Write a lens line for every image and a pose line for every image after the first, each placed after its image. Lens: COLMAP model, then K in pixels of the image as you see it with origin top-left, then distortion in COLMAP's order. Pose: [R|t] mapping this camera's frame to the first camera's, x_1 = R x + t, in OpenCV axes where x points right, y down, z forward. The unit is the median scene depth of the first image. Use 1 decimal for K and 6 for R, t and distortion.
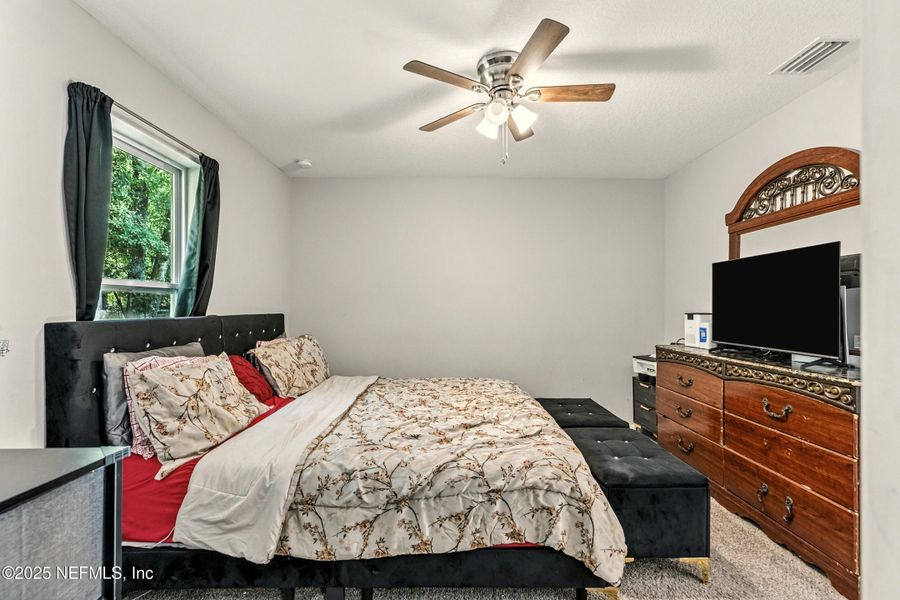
lens RADIAL K [[411.6, 0, 448.5], [0, 411.6, 302.3], [0, 0, 1]] dist [-0.012606, -0.000163]
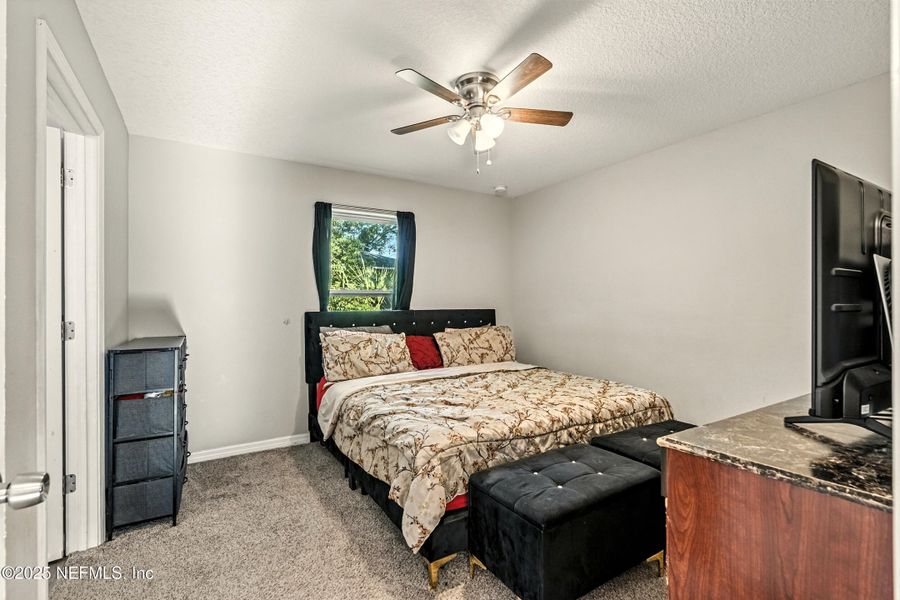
lens RADIAL K [[411.6, 0, 448.5], [0, 411.6, 302.3], [0, 0, 1]] dist [-0.012606, -0.000163]
pose [[0.511086, -0.005276, -0.859513, 1.152289], [0.013878, 0.999901, 0.002115, 0.001711], [0.859418, -0.013009, 0.511109, 0.409919]]
